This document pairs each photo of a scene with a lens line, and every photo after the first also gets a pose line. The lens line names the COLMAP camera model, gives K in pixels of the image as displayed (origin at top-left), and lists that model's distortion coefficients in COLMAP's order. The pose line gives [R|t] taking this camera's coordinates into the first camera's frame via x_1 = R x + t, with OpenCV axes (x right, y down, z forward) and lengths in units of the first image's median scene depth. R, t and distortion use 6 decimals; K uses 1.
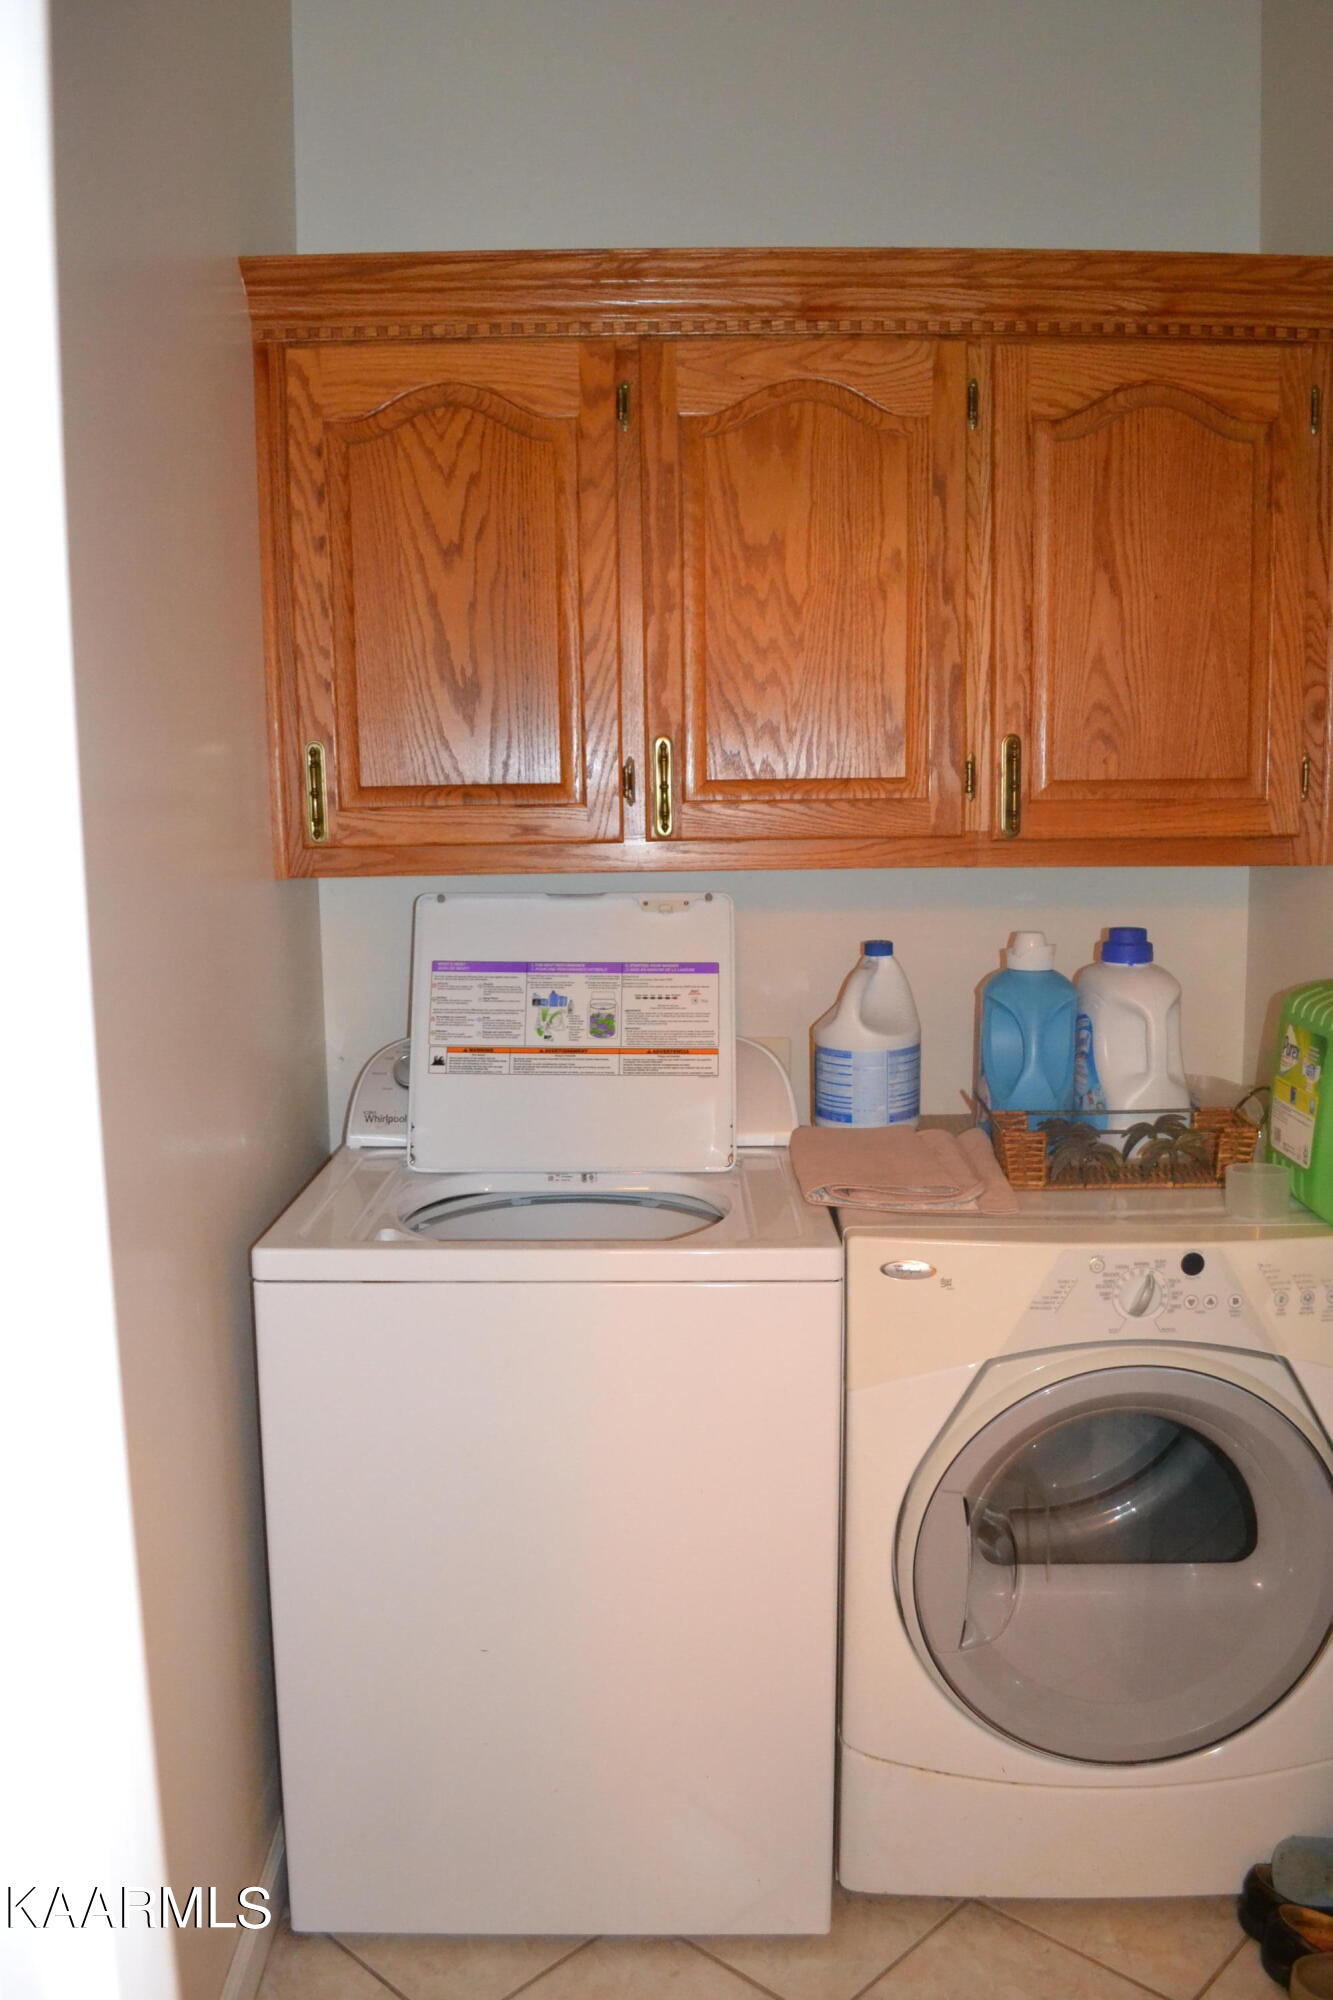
lens RADIAL K [[1616.1, 0, 666.5], [0, 1616.1, 1000.0], [0, 0, 1]] dist [-0.075111, 0.009057]
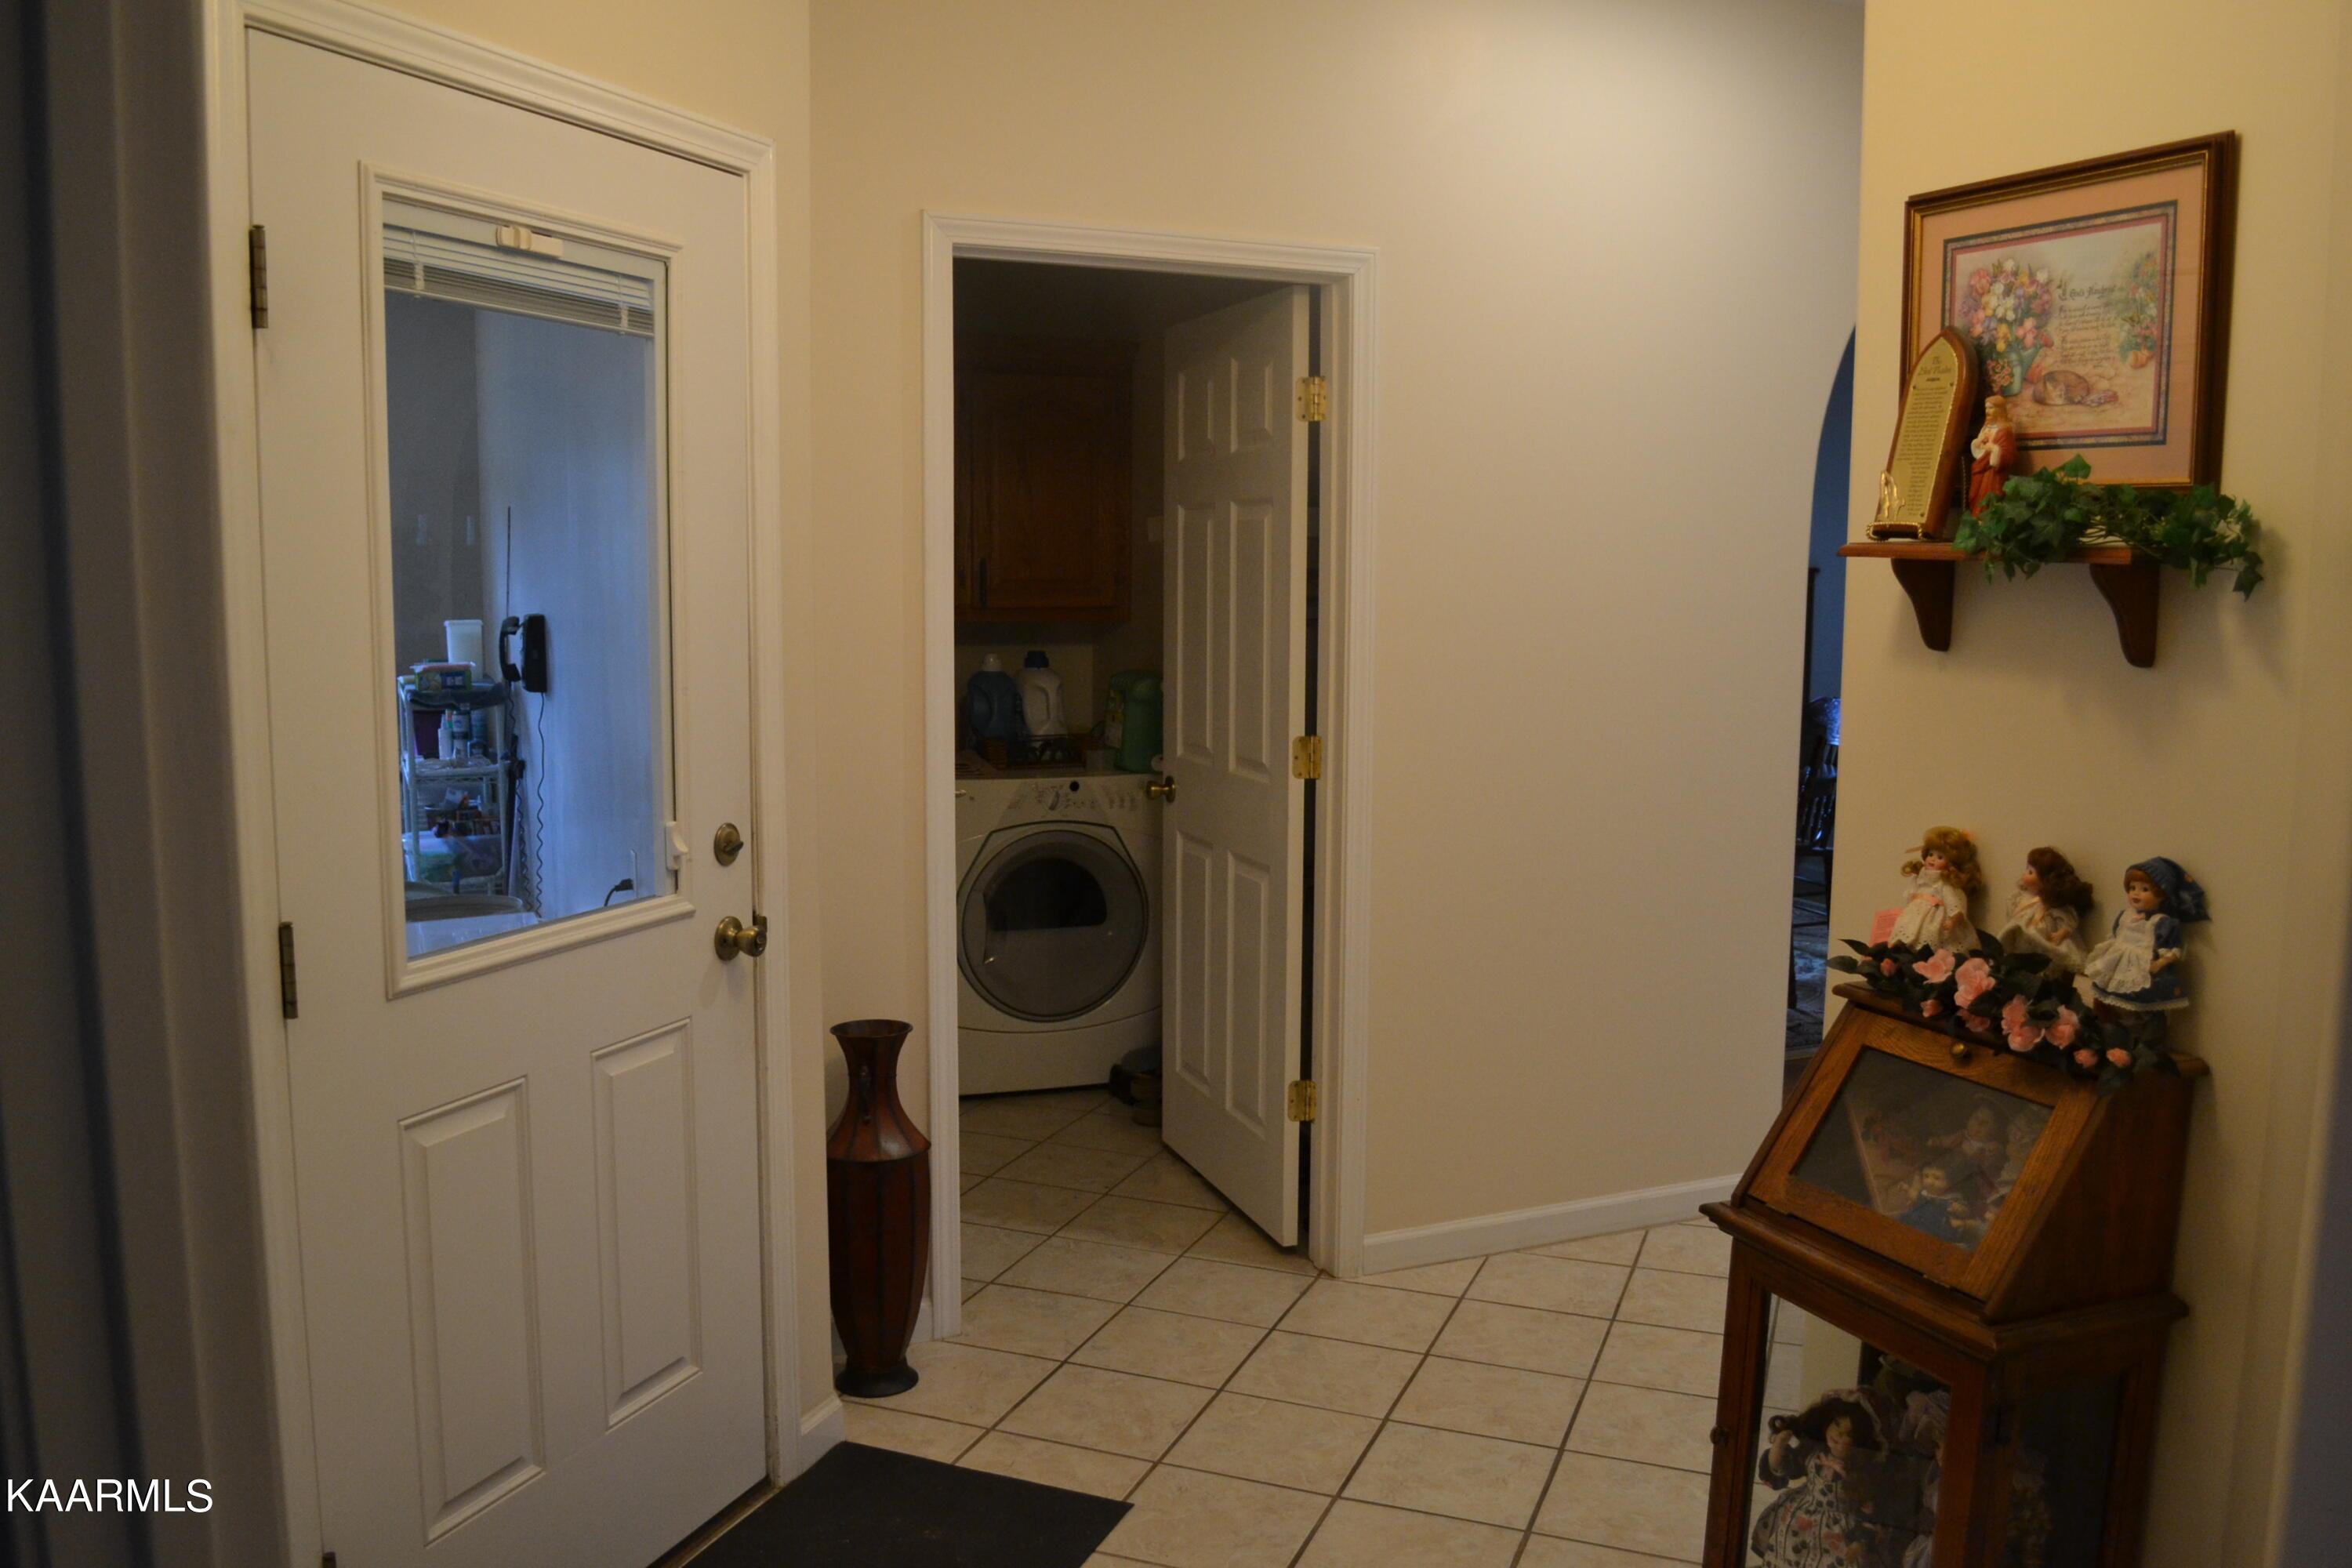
lens RADIAL K [[1900.6, 0, 1176.0], [0, 1900.6, 784.0], [0, 0, 1]] dist [-0.075111, 0.009057]
pose [[0.924339, -0.025978, 0.380686, -0.560355], [0.033399, 0.999359, -0.012899, 0.190563], [-0.380107, 0.024637, 0.924614, -1.540355]]
